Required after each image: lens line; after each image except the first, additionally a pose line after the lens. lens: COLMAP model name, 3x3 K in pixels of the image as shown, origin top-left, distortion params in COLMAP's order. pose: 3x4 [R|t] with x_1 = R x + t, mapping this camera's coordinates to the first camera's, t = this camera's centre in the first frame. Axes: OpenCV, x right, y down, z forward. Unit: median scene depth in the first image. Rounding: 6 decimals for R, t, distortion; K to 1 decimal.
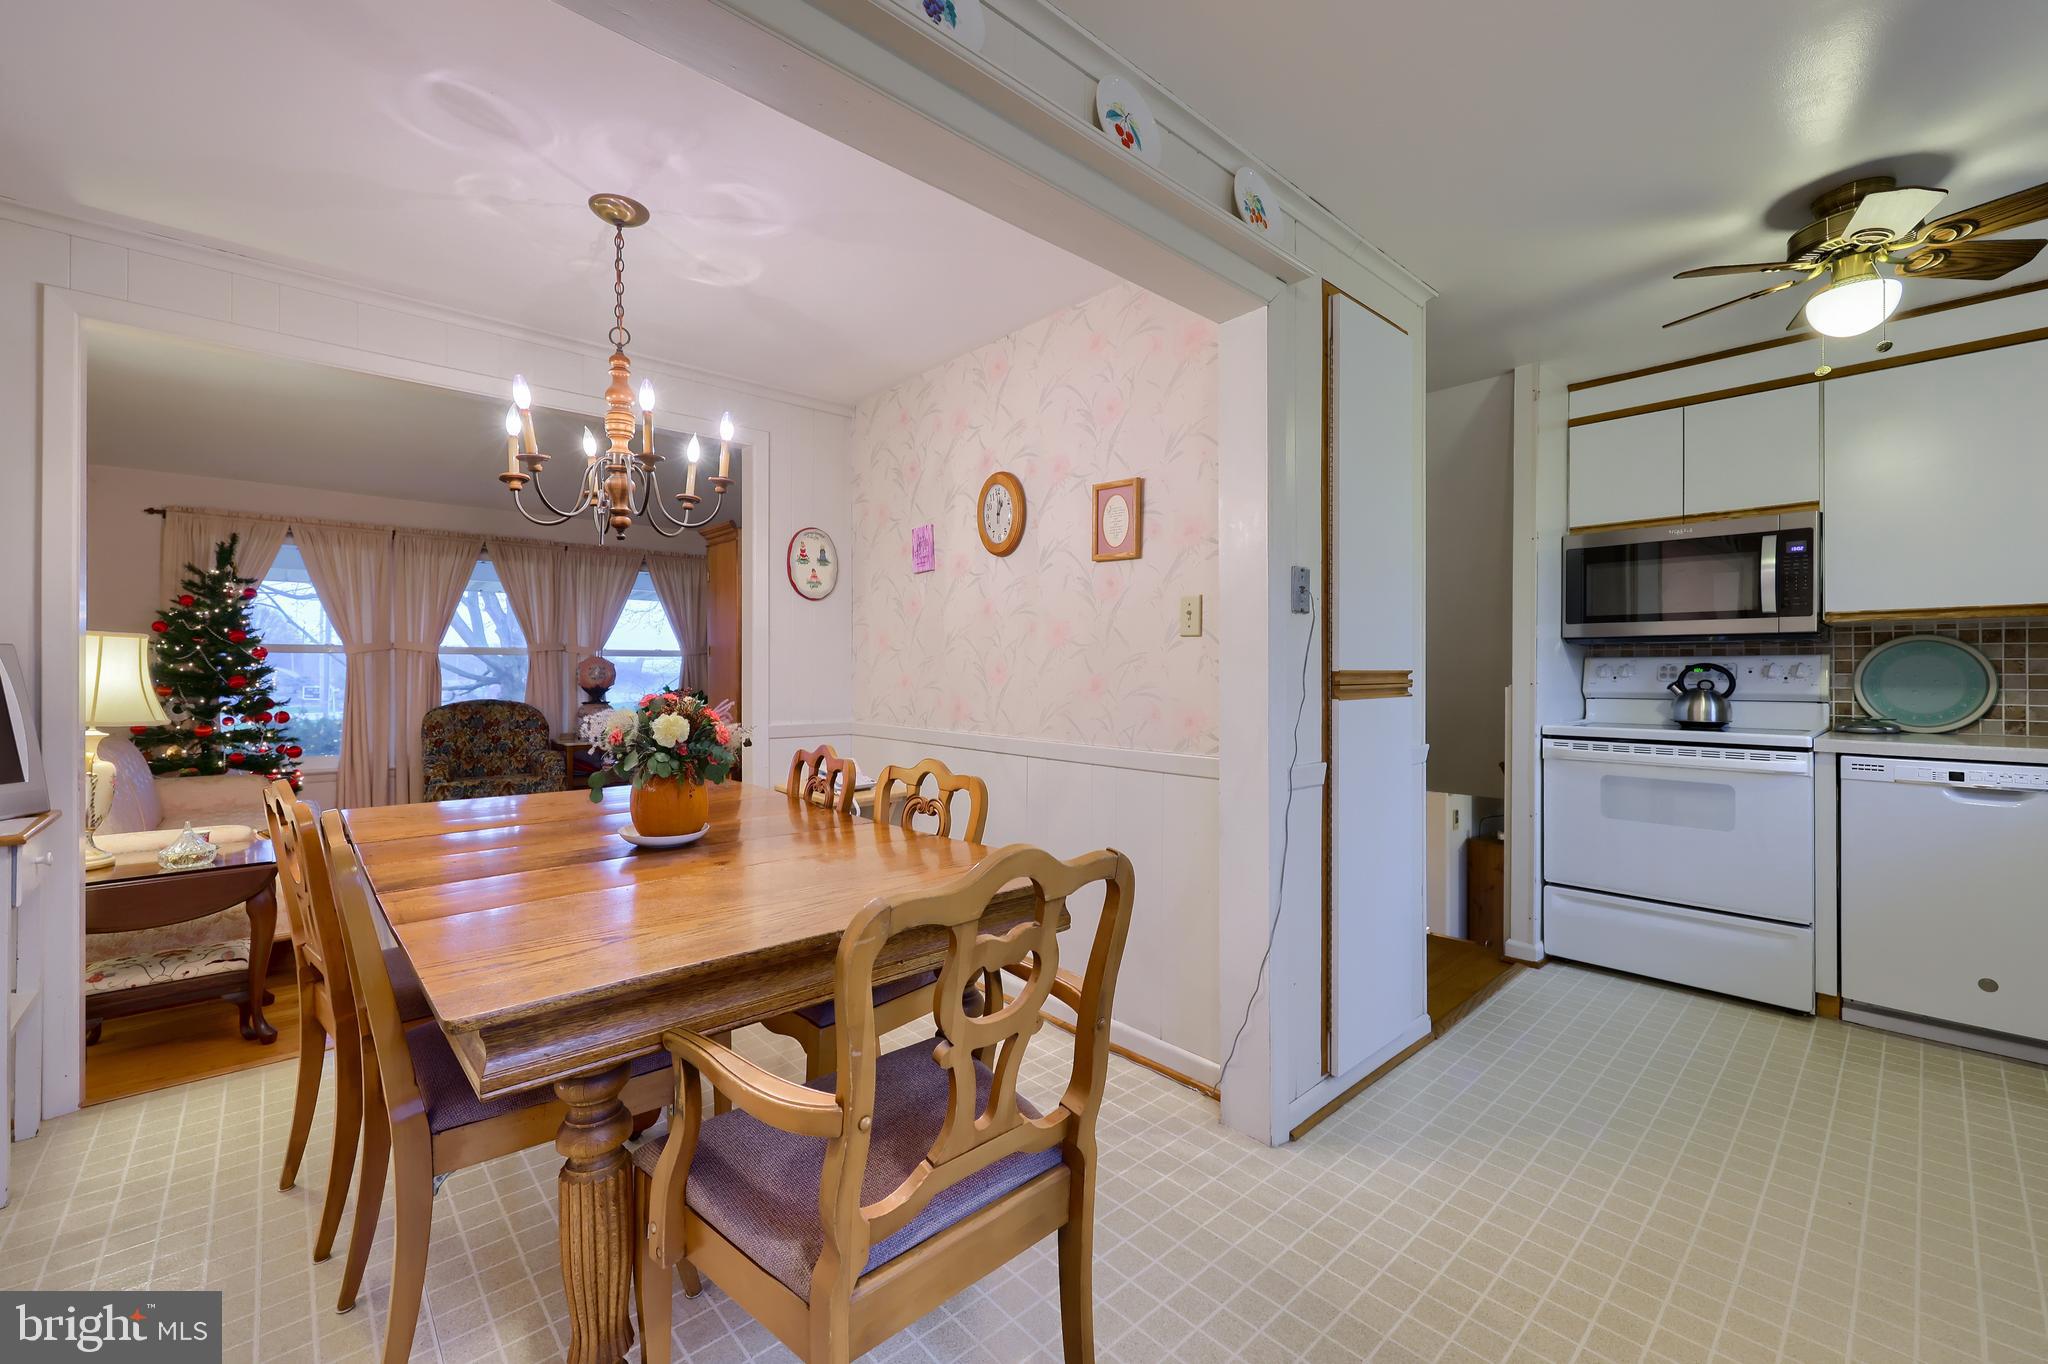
lens RADIAL K [[835.6, 0, 1007.3], [0, 835.6, 669.6], [0, 0, 1]] dist [0.007592, -0.000699]
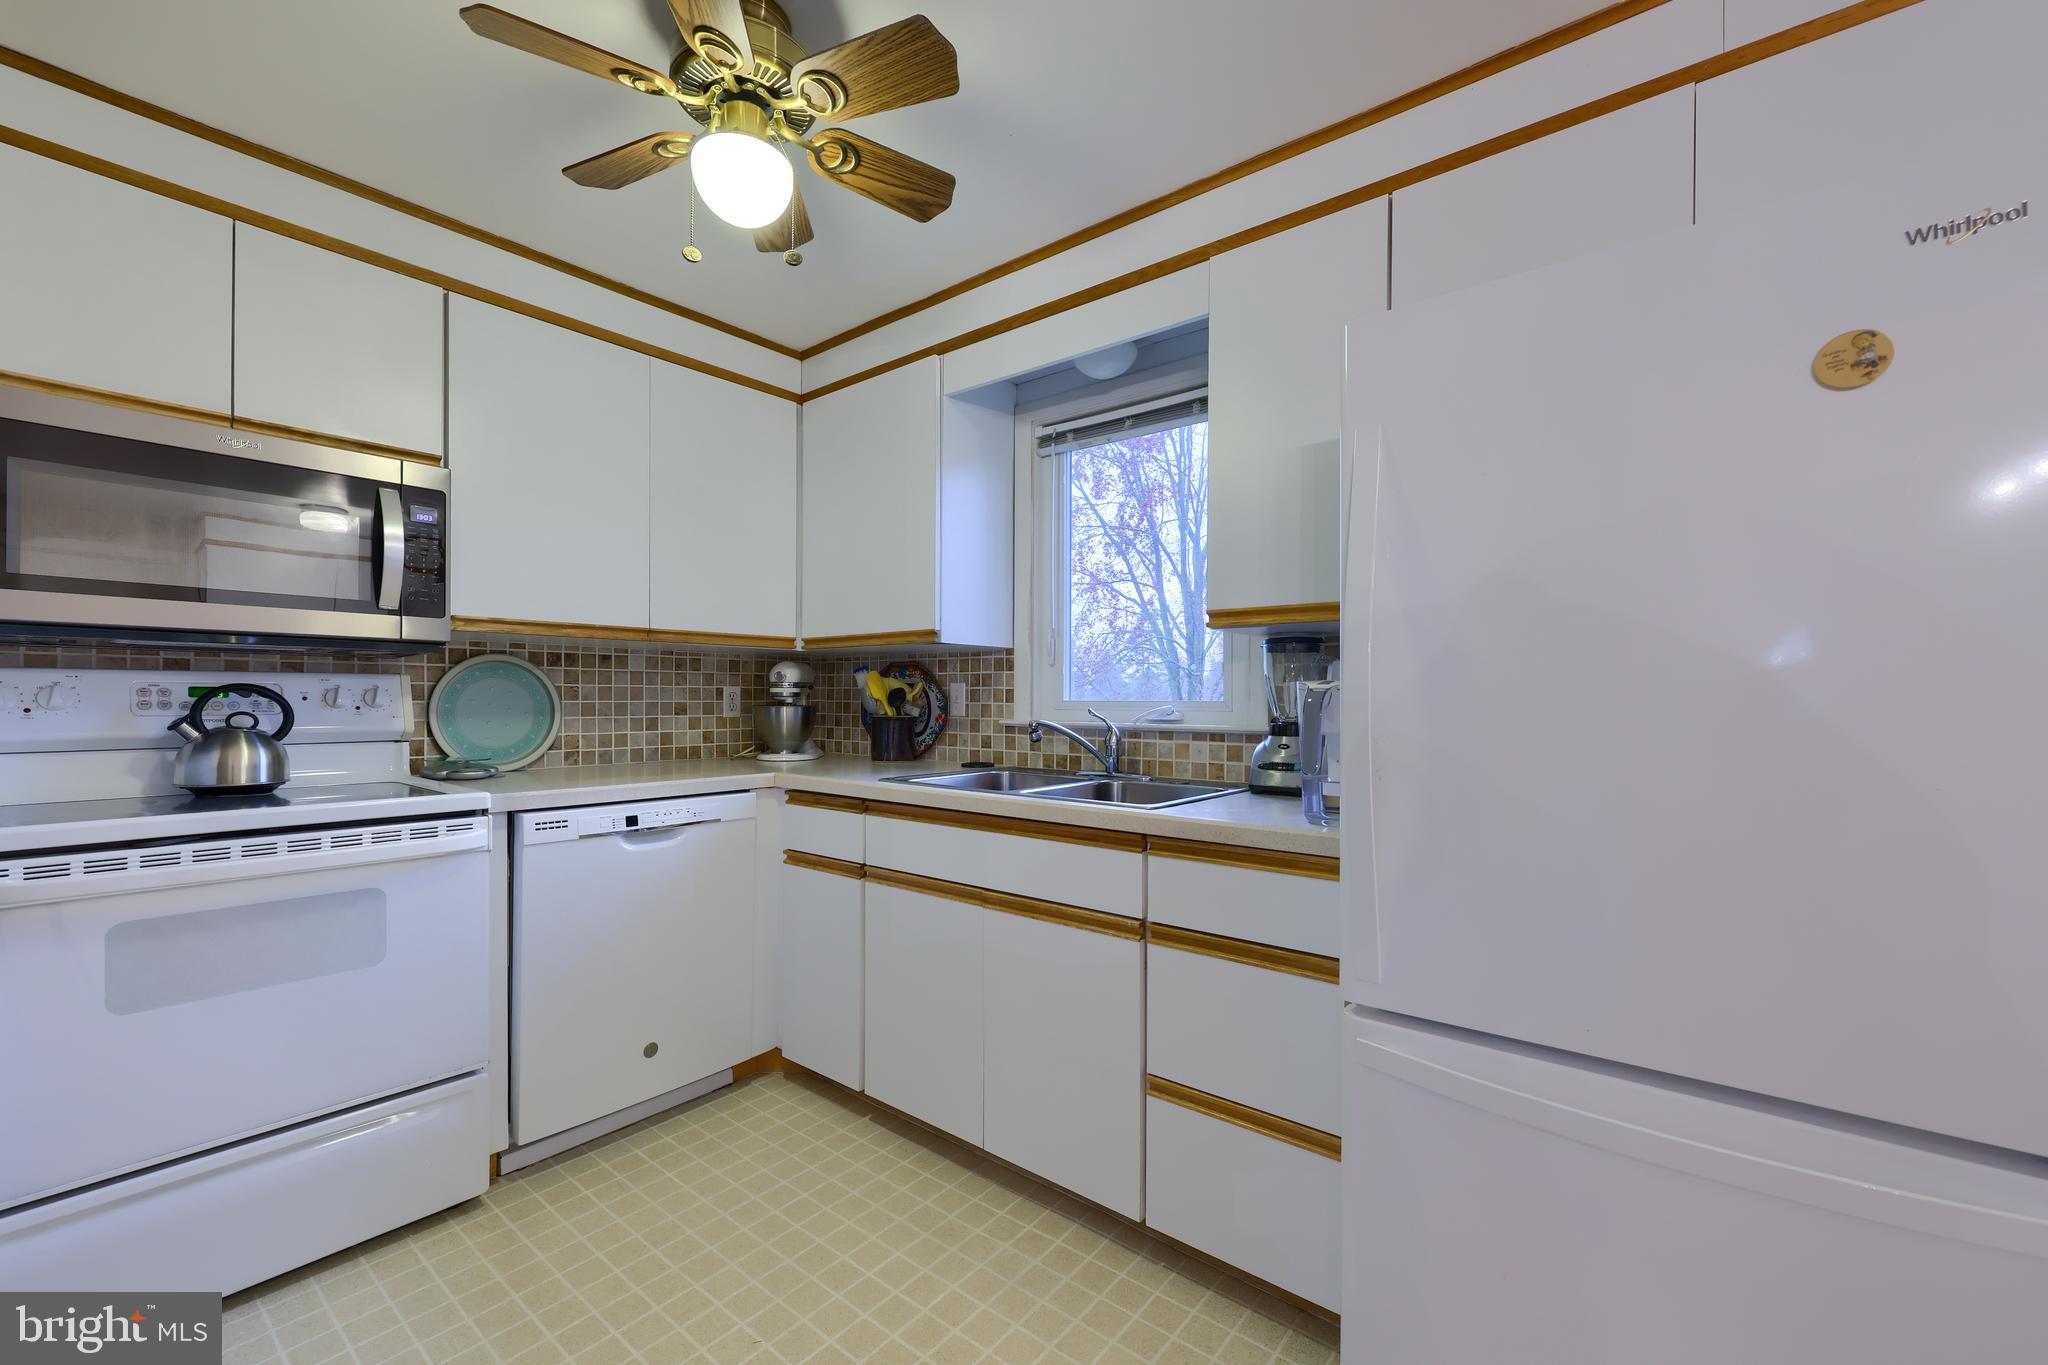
lens RADIAL K [[835.6, 0, 1026.0], [0, 835.6, 692.1], [0, 0, 1]] dist [0.007592, -0.000699]
pose [[-0.178063, 0.007144, 0.983993, 0.170554], [-0.005737, 0.999949, -0.008298, 0.000038], [-0.984002, -0.007123, -0.178013, 0.605963]]
